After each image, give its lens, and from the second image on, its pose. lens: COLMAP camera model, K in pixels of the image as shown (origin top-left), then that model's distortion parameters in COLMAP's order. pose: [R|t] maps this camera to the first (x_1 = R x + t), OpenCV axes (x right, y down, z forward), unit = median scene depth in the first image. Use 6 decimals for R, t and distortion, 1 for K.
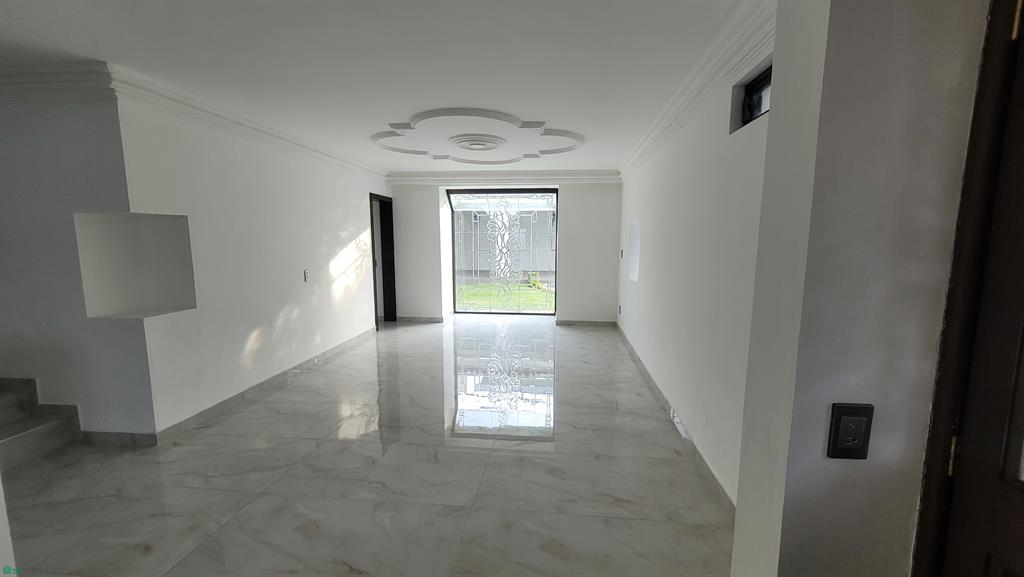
lens RADIAL K [[403.0, 0, 502.2], [0, 403.0, 287.9], [0, 0, 1]] dist [0.008704, -0.000082]
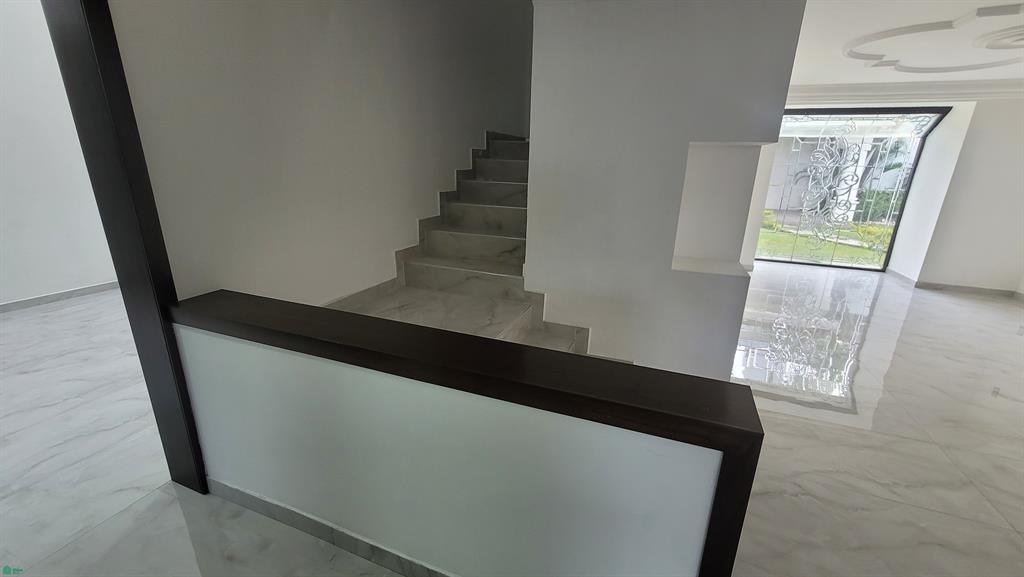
lens RADIAL K [[403.0, 0, 532.0], [0, 403.0, 285.7], [0, 0, 1]] dist [0.008704, -0.000082]
pose [[0.967590, 0.102706, -0.230695, -0.397647], [-0.061610, 0.981961, 0.178765, -0.008493], [0.244894, -0.158759, 0.956464, 0.034773]]
